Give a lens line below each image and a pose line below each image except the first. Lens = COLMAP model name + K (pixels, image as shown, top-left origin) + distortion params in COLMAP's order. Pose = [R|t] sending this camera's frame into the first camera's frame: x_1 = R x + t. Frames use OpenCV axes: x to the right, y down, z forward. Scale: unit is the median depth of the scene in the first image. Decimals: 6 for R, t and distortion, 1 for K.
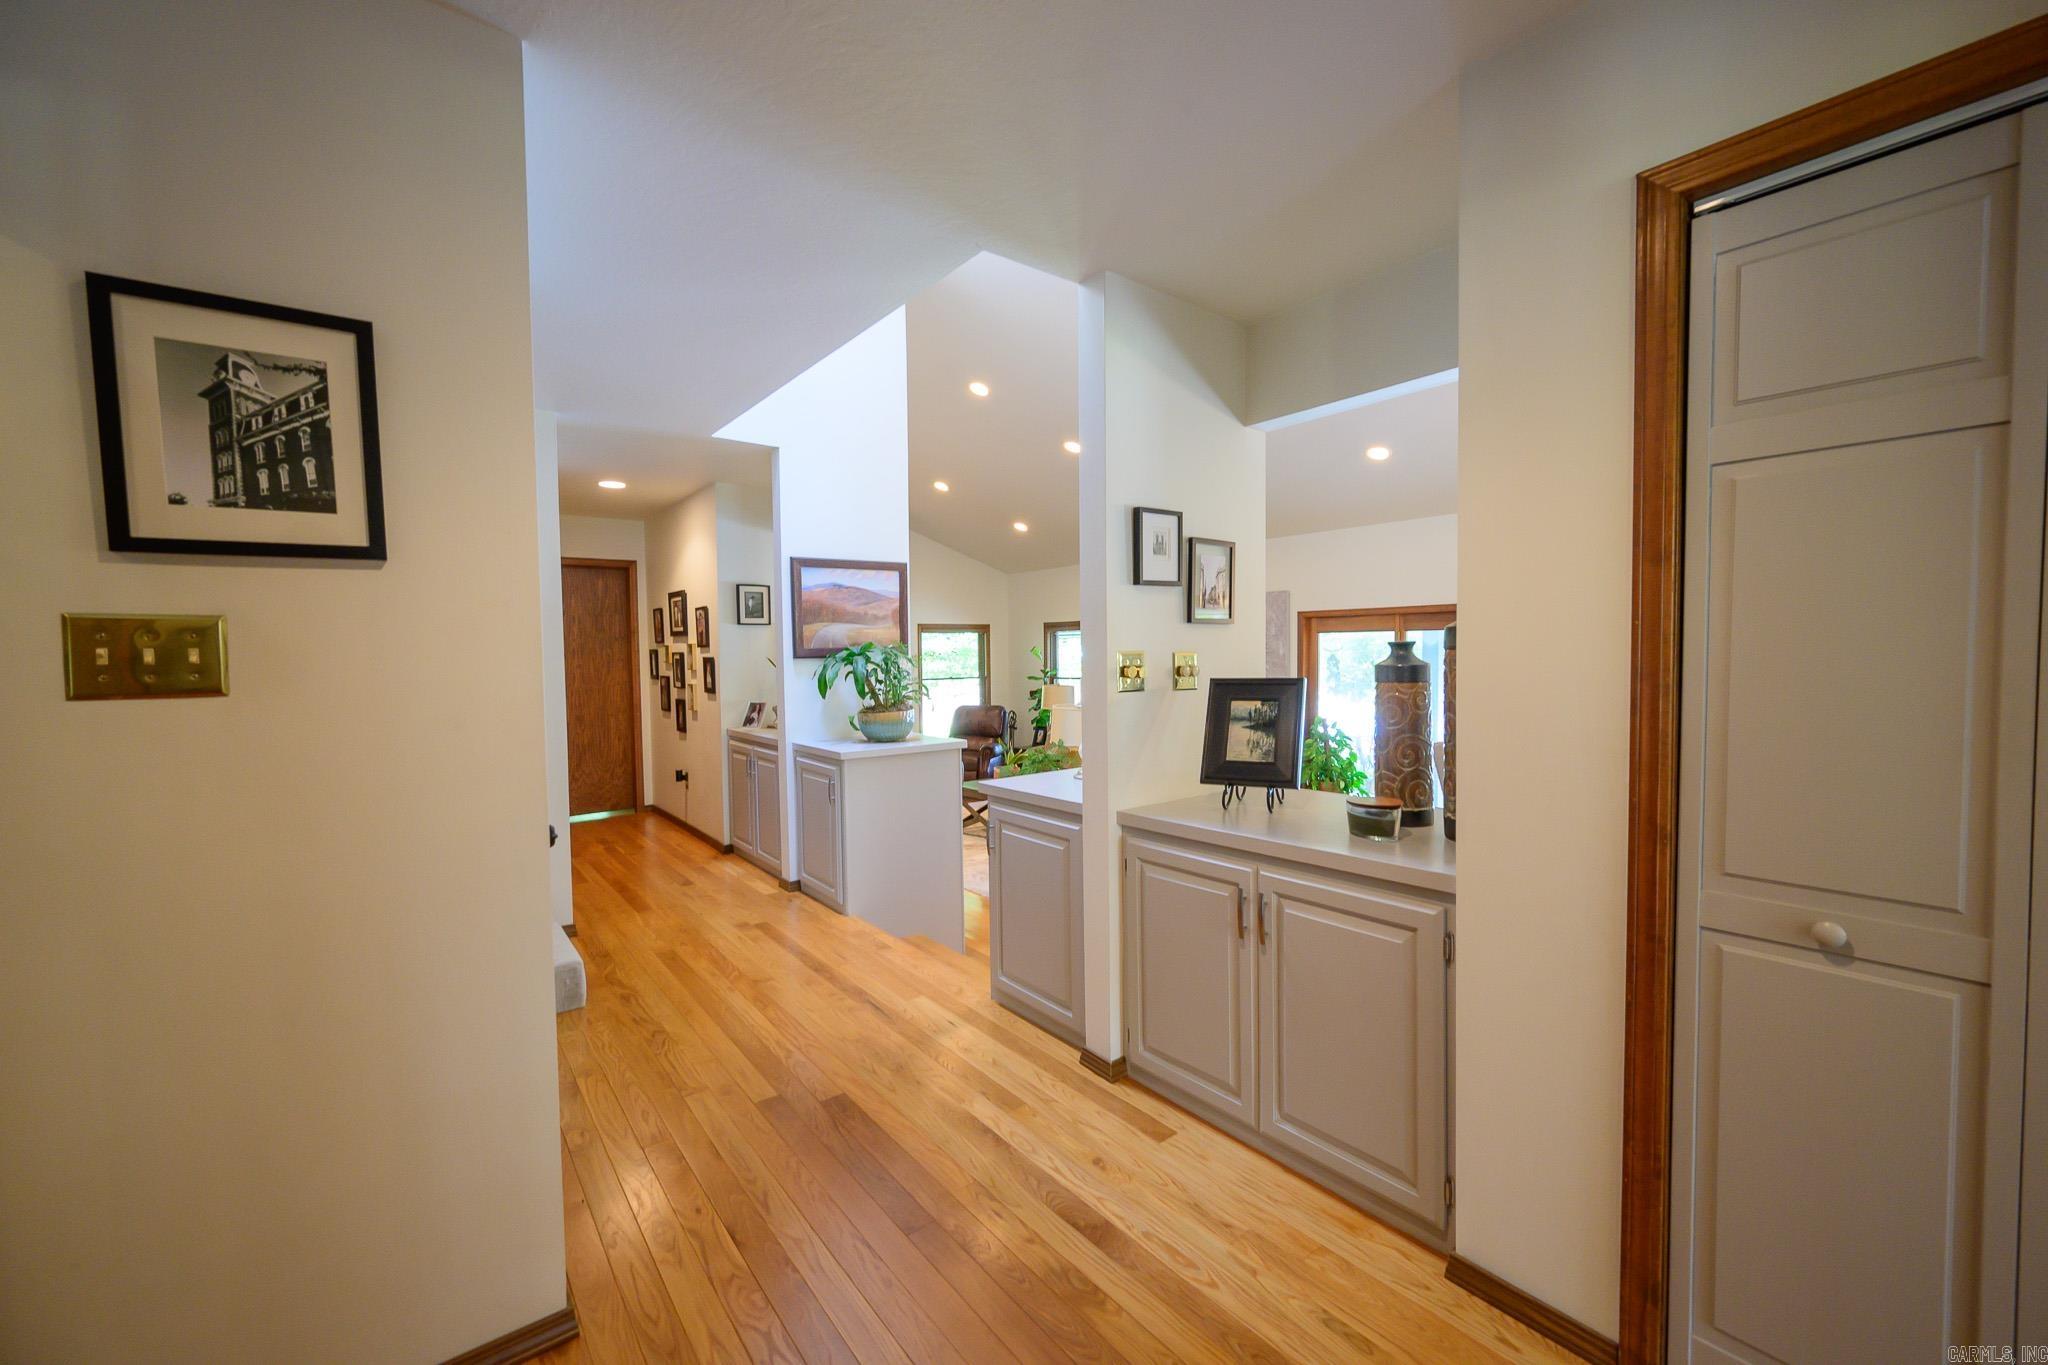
lens RADIAL K [[823.3, 0, 1024.0], [0, 823.3, 682.5], [0, 0, 1]] dist [0.000667, -0.000040]
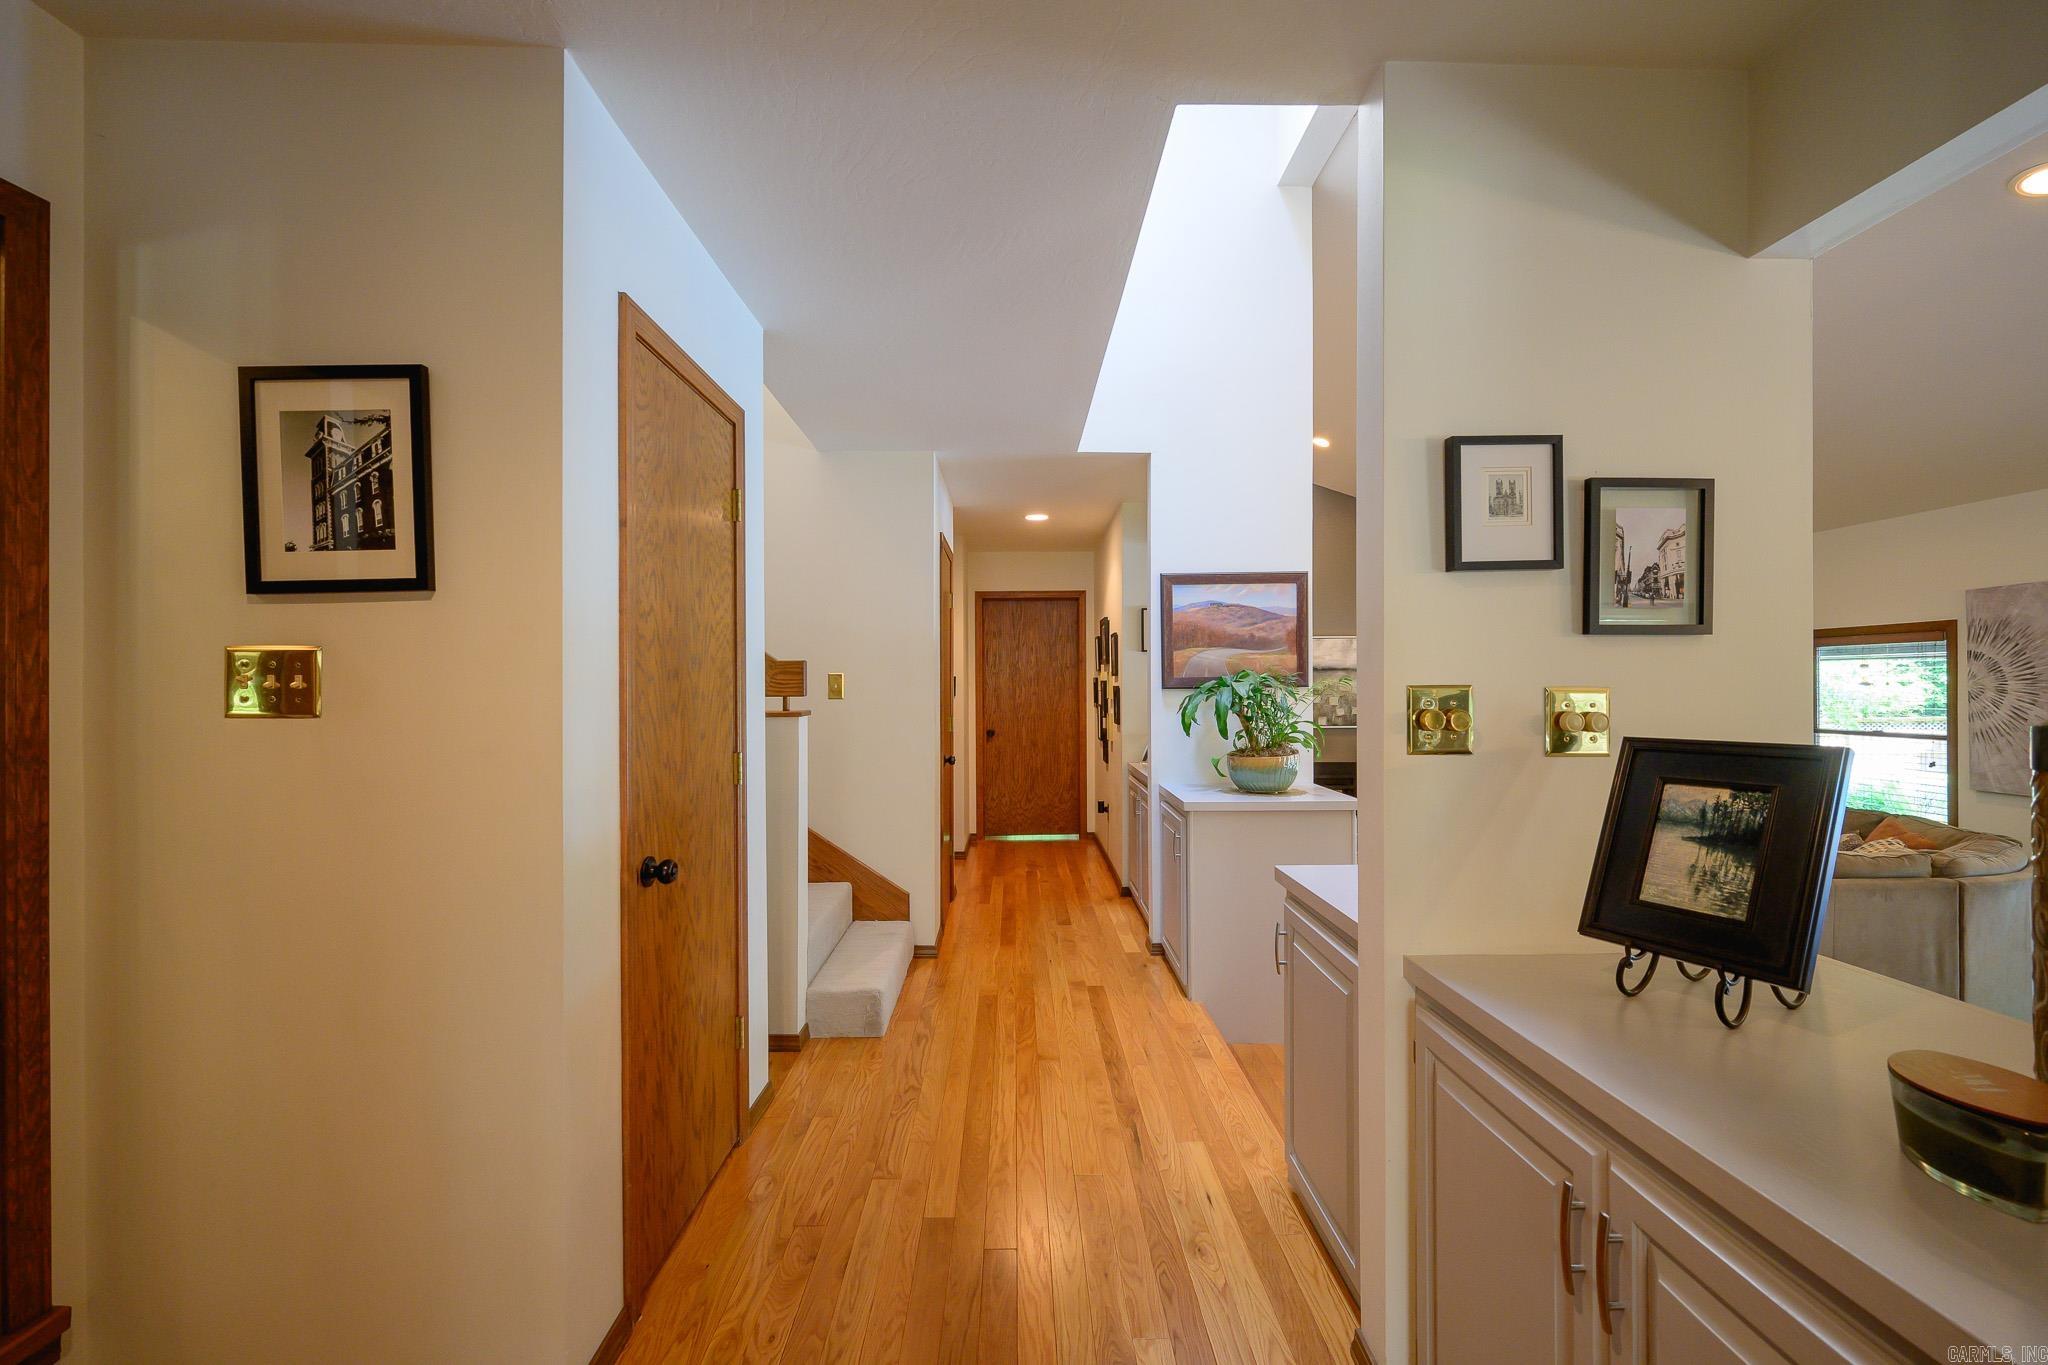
lens RADIAL K [[836.8, 0, 1024.0], [0, 836.8, 682.5], [0, 0, 1]] dist [-0.000901, -0.000031]
pose [[0.794526, 0.008168, -0.607175, 0.255377], [-0.029447, 0.999251, -0.025090, -0.015969], [0.606515, 0.037814, 0.794172, 0.347612]]
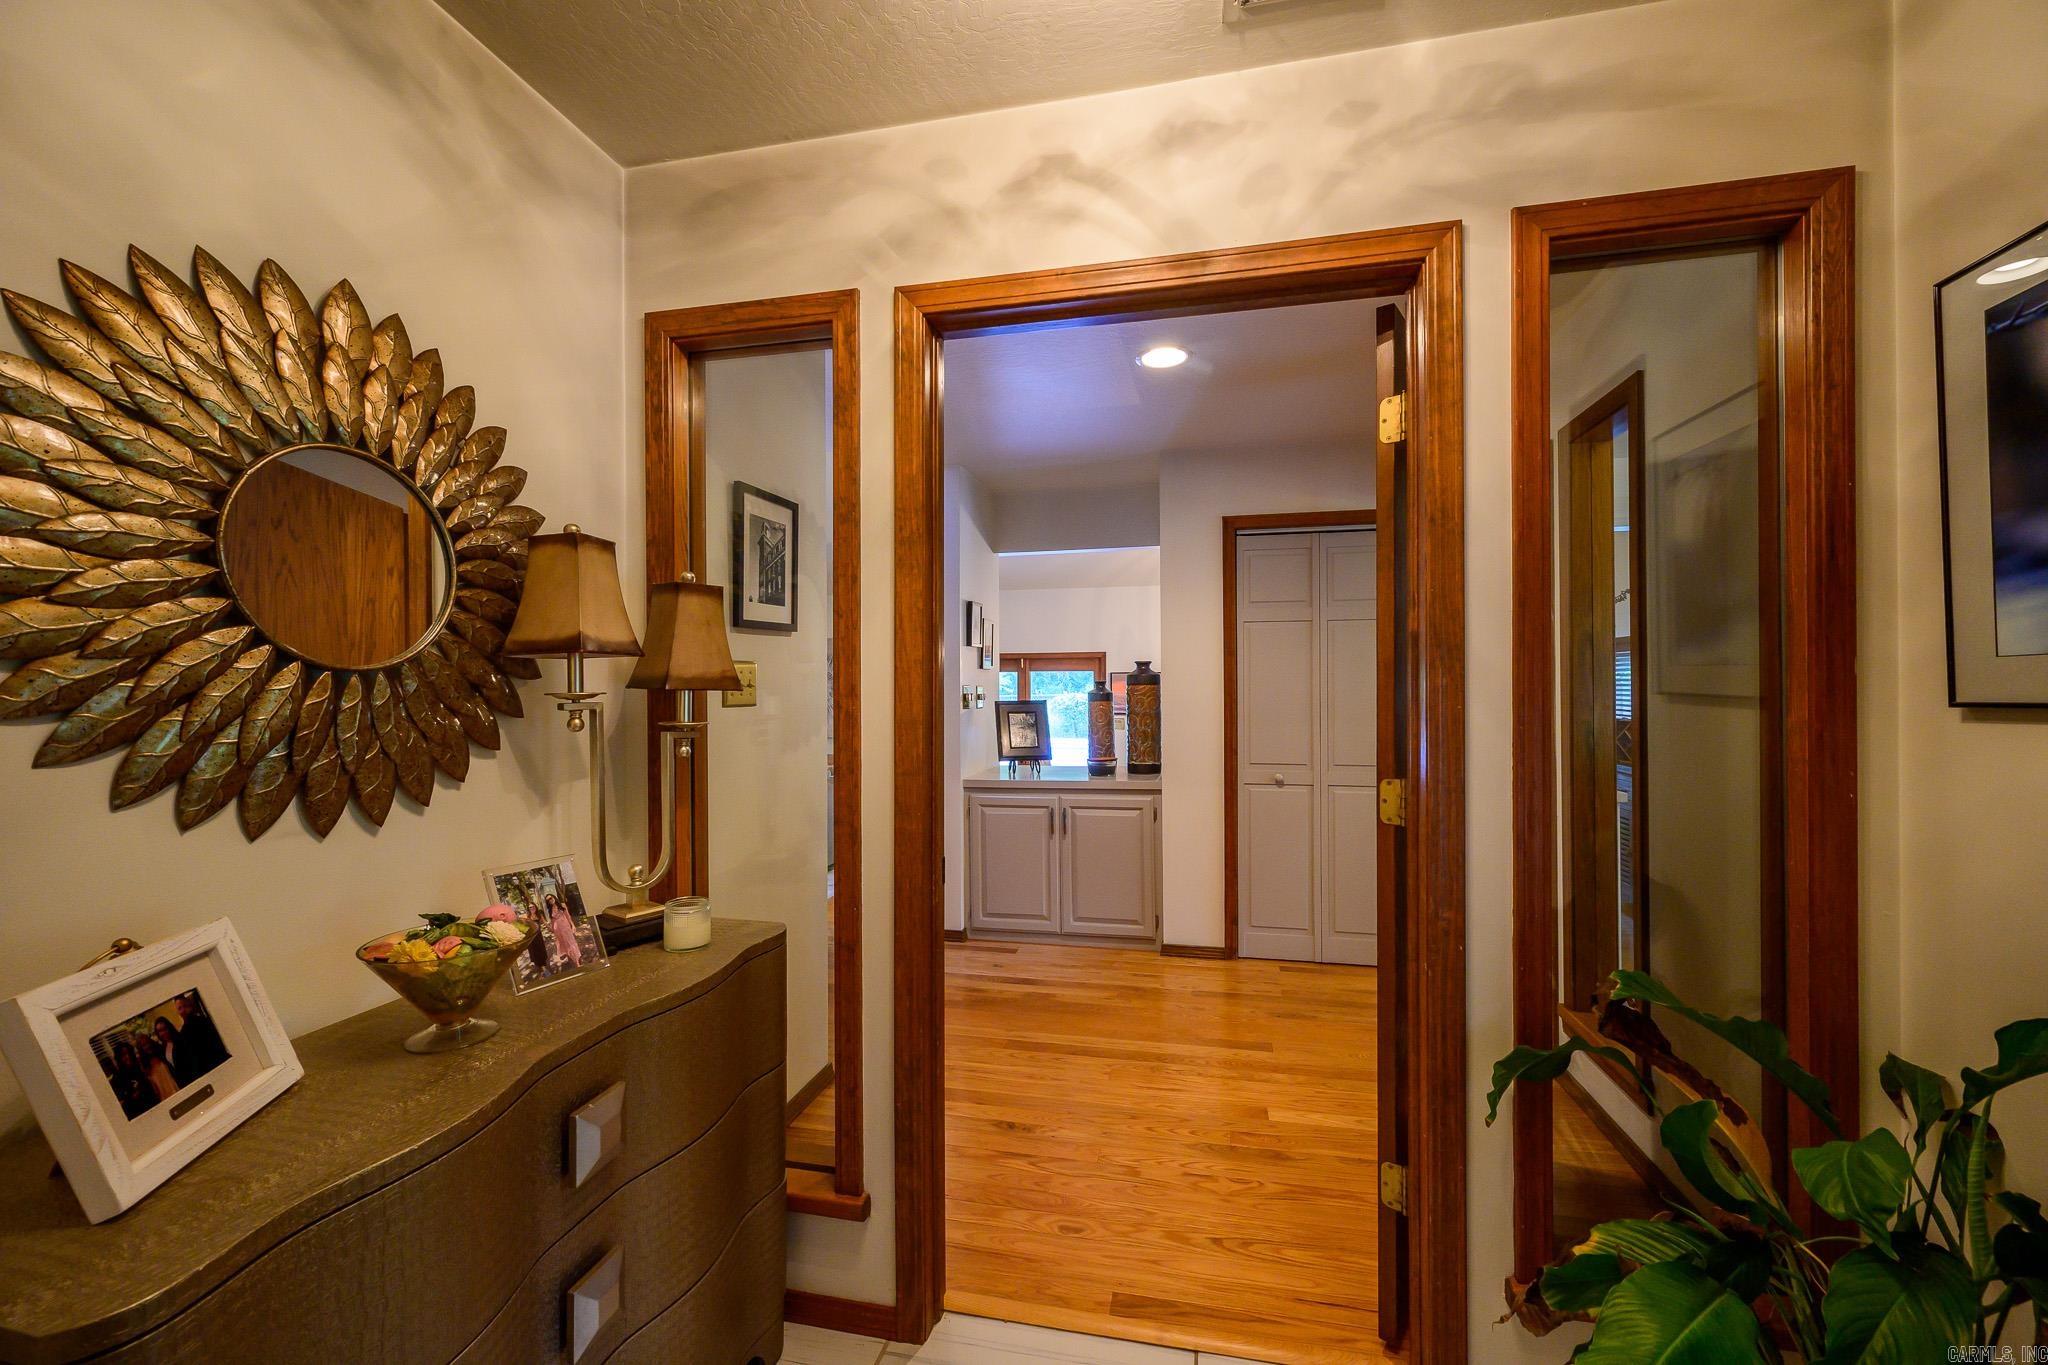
lens RADIAL K [[823.3, 0, 1024.0], [0, 823.3, 682.5], [0, 0, 1]] dist [0.000667, -0.000040]
pose [[0.778065, 0.007976, 0.628134, -0.850655], [0.019878, 0.999106, -0.037310, 0.022441], [-0.627870, 0.041516, 0.777210, -0.402693]]
